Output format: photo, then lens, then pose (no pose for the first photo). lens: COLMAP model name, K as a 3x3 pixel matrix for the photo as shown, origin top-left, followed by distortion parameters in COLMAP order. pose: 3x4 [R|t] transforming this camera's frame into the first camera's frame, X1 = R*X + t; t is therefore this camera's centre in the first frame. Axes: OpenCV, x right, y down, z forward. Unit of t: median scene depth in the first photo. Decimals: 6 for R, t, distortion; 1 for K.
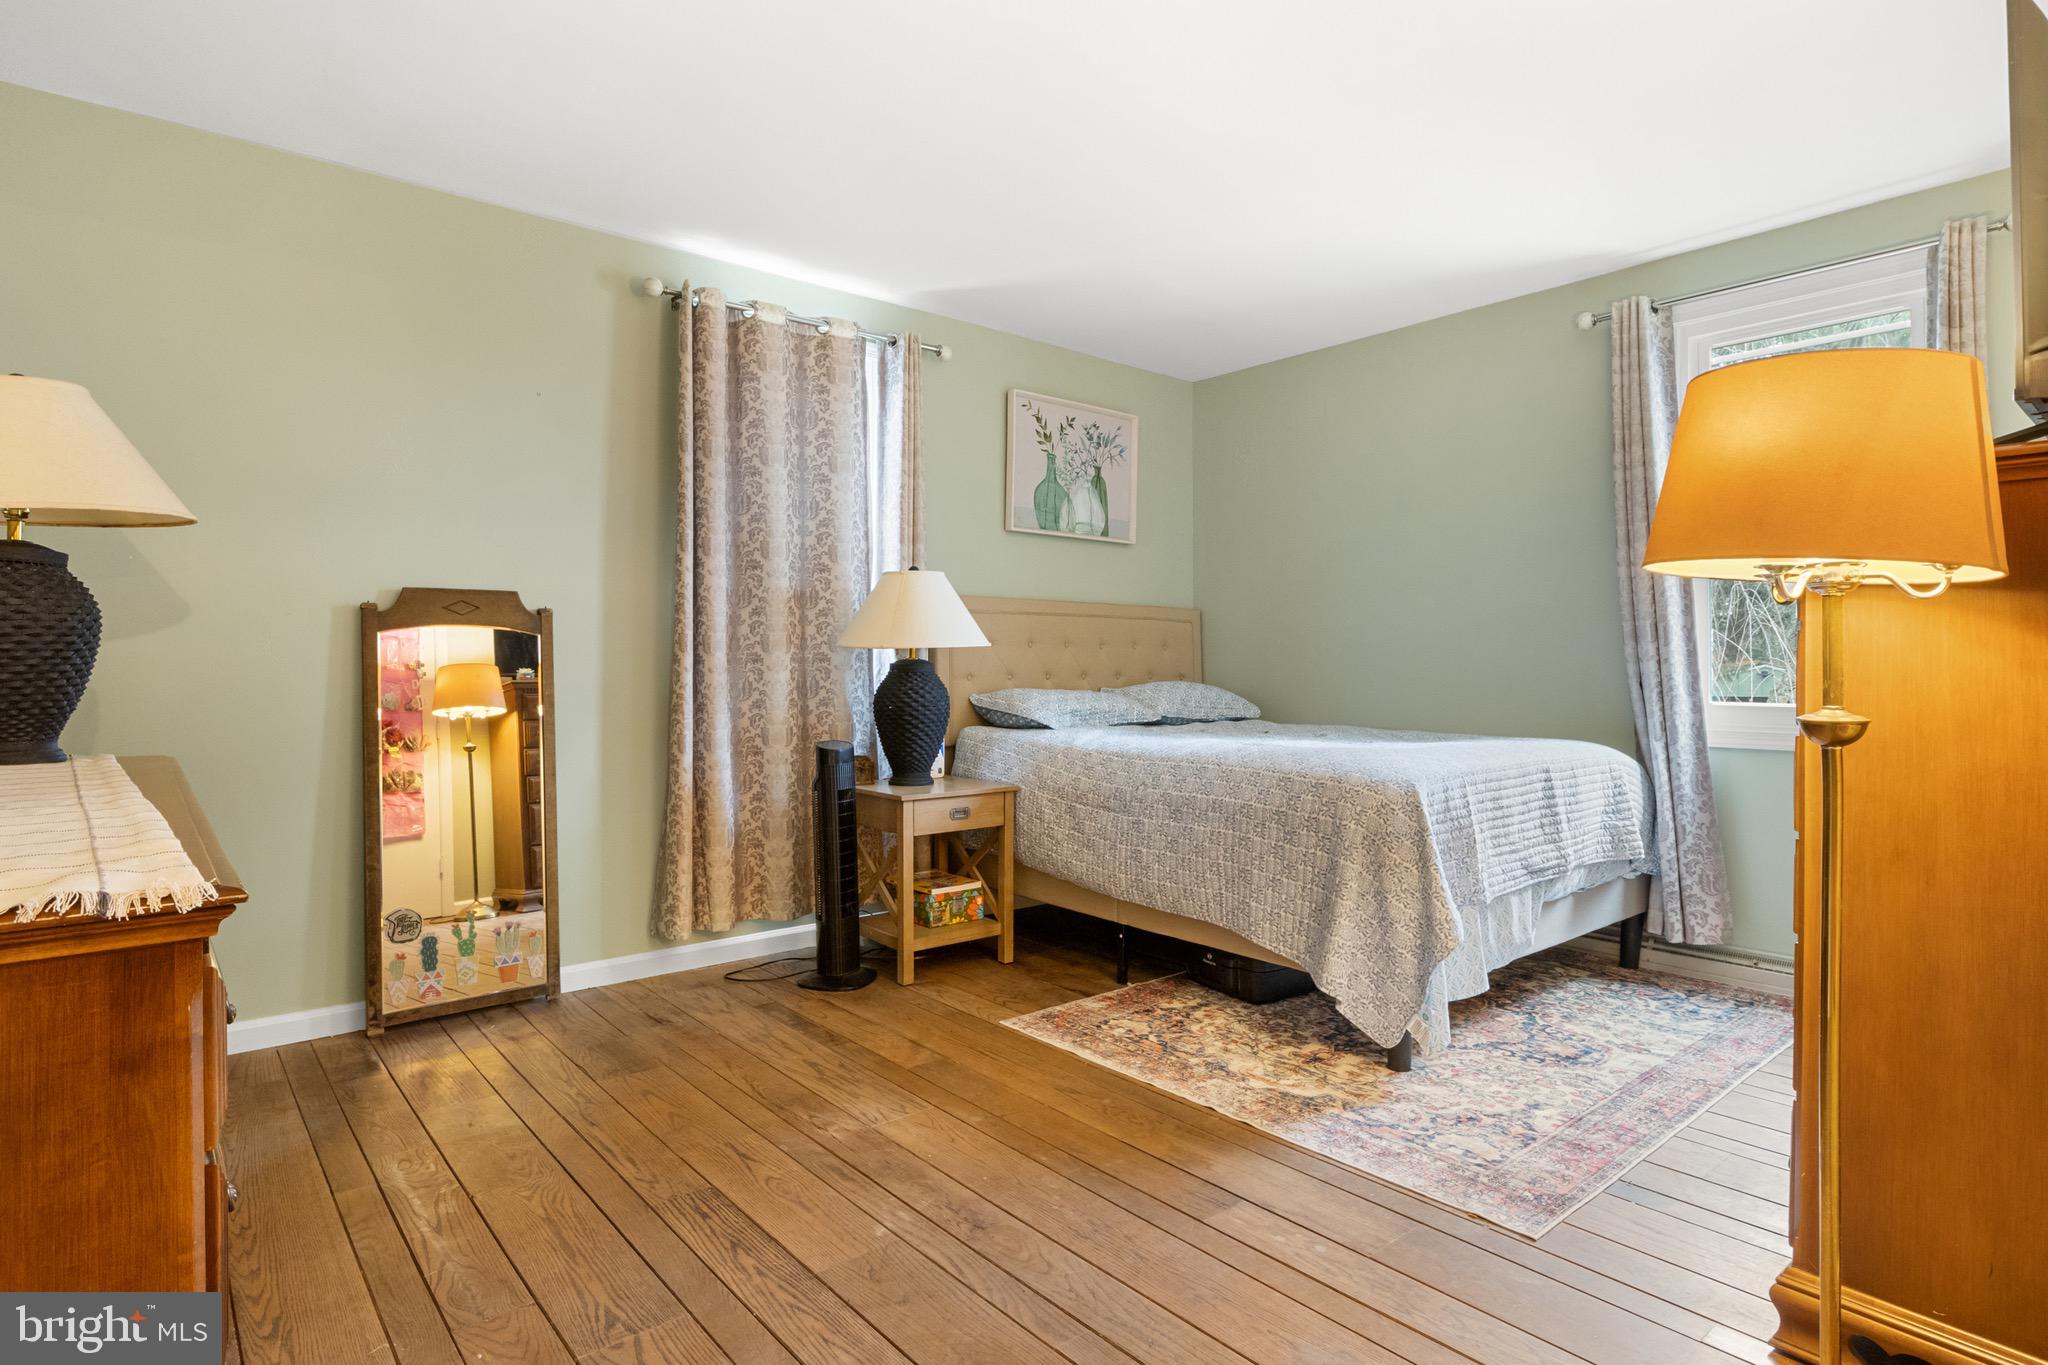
lens RADIAL K [[1073.0, 0, 1013.5], [0, 1073.0, 675.8], [0, 0, 1]] dist [-0.008915, 0.001246]
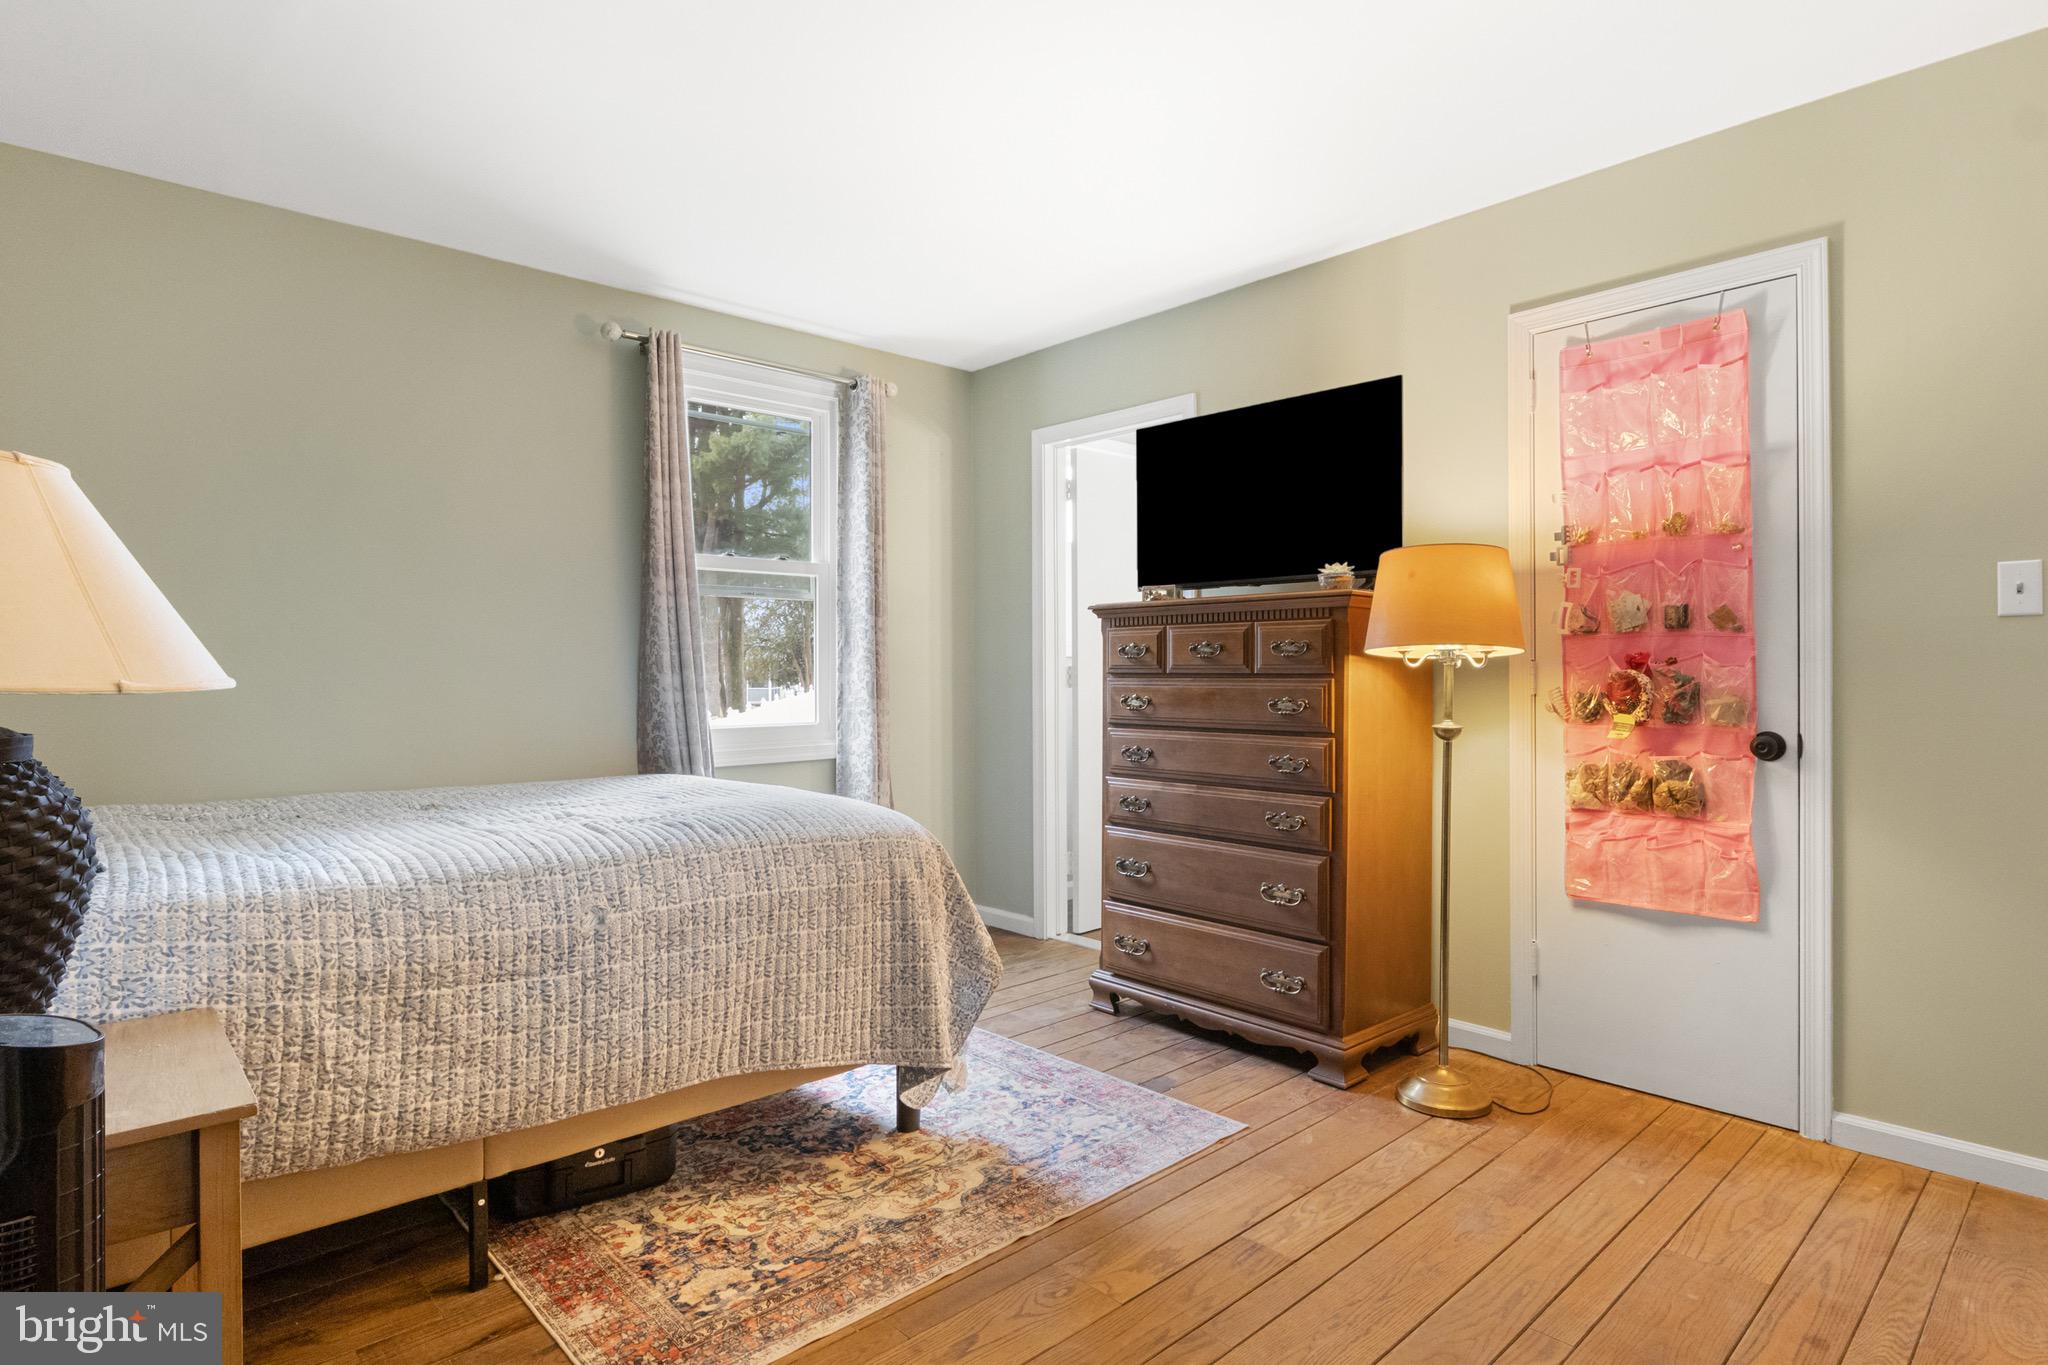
lens RADIAL K [[1073.0, 0, 1019.6], [0, 1073.0, 671.0], [0, 0, 1]] dist [-0.008915, 0.001246]
pose [[-0.049198, 0.000127, 0.998789, -0.554332], [0.015442, 0.999881, 0.000633, -0.035324], [-0.998670, 0.015455, -0.049194, 0.877864]]
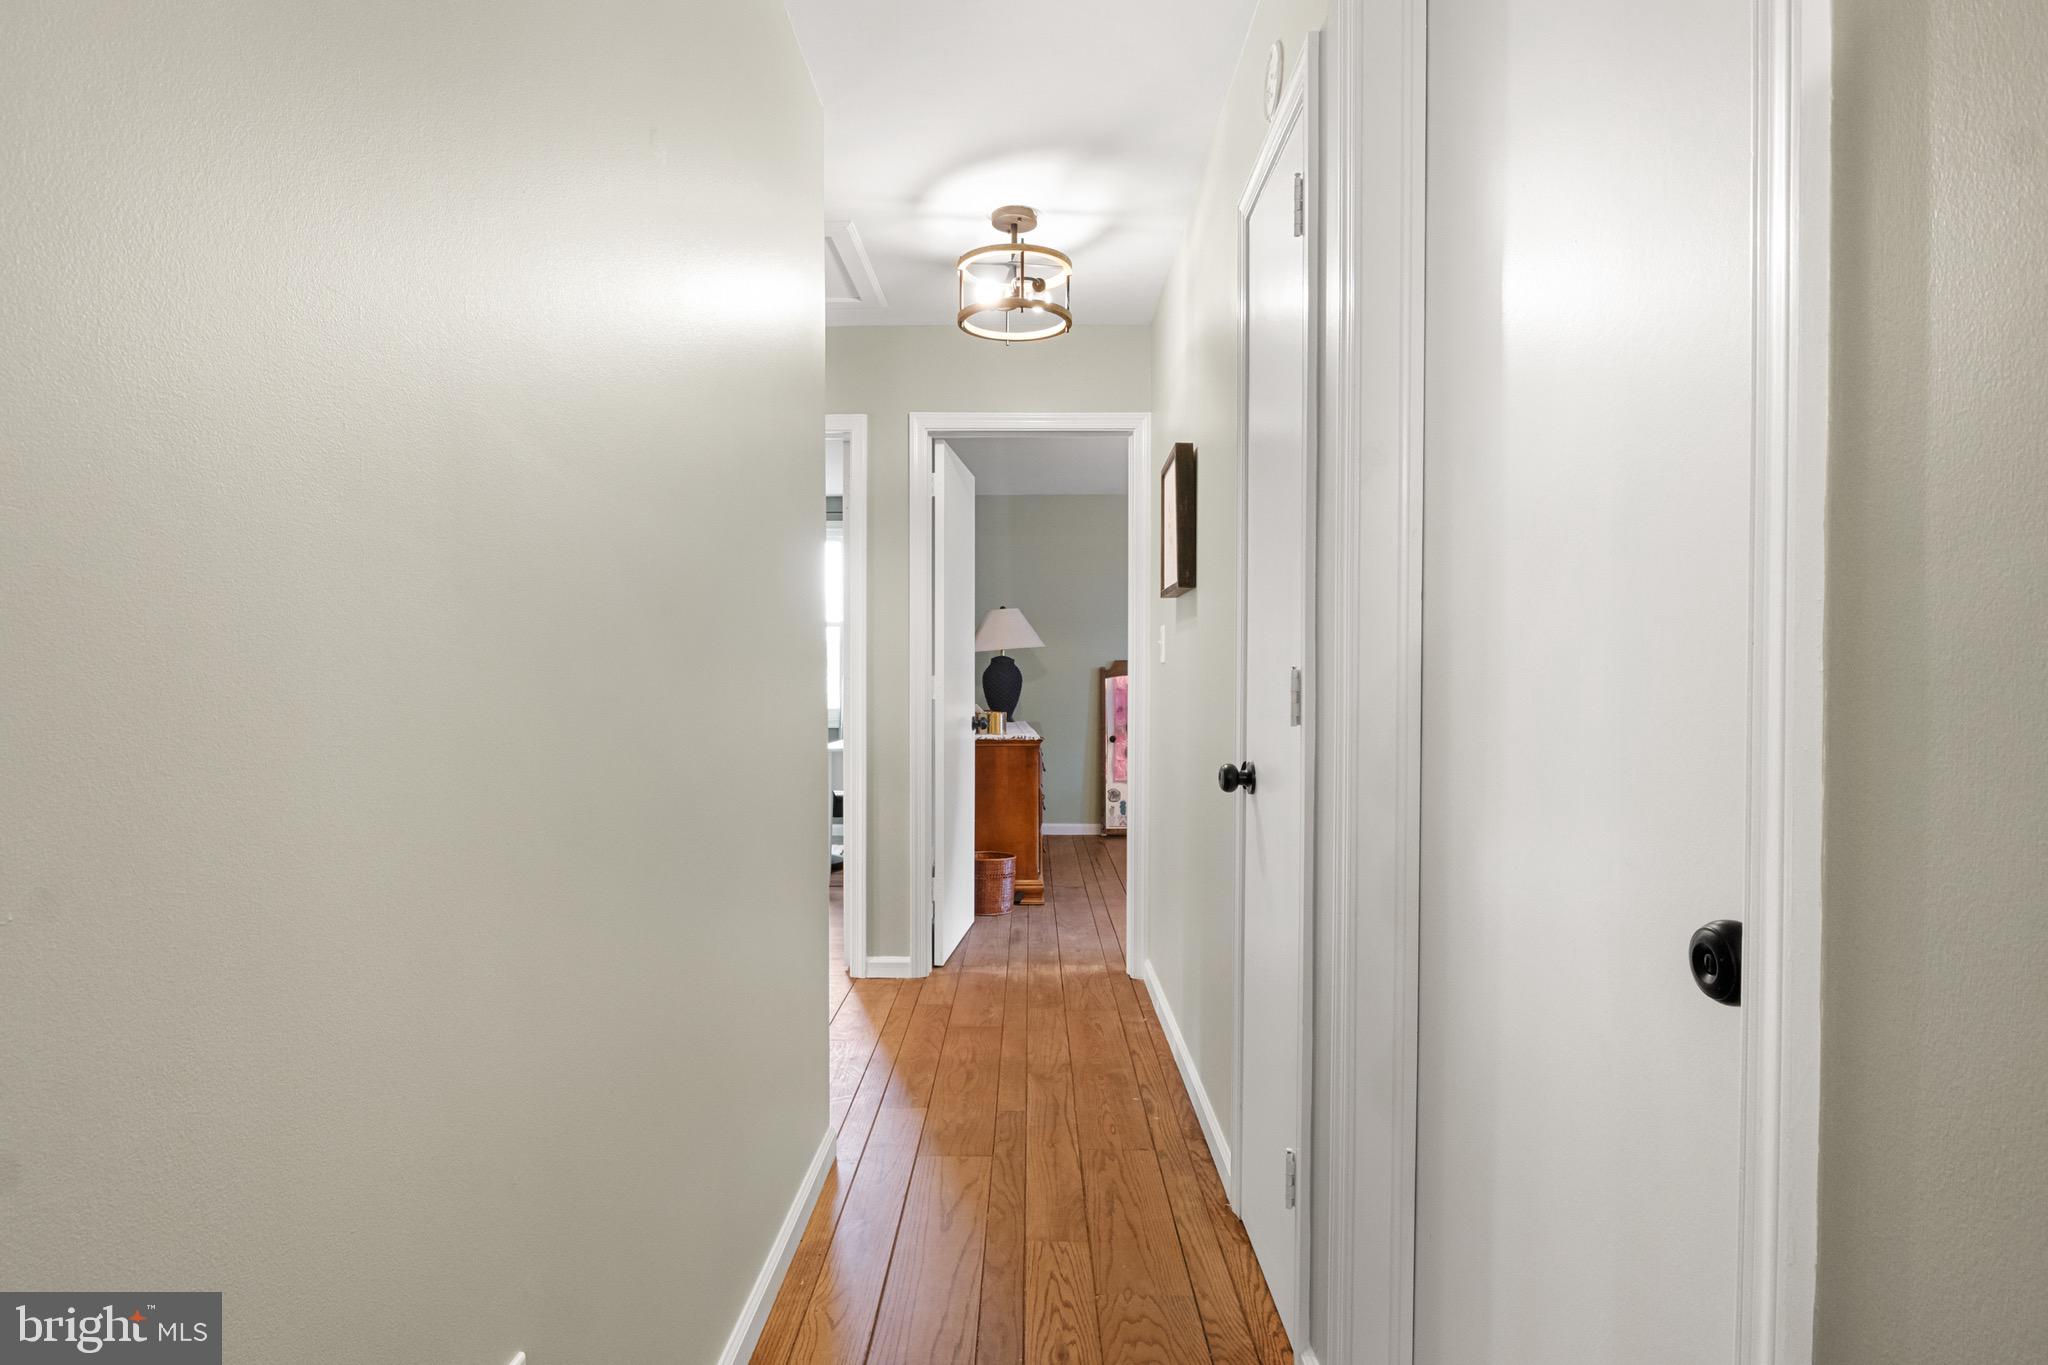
lens RADIAL K [[1073.0, 0, 1024.8], [0, 1073.0, 684.4], [0, 0, 1]] dist [-0.008915, 0.001246]
pose [[0.766304, 0.003512, -0.642469, 0.683637], [-0.004721, 0.999989, -0.000165, -0.019316], [0.642461, 0.003159, 0.766312, -0.821057]]
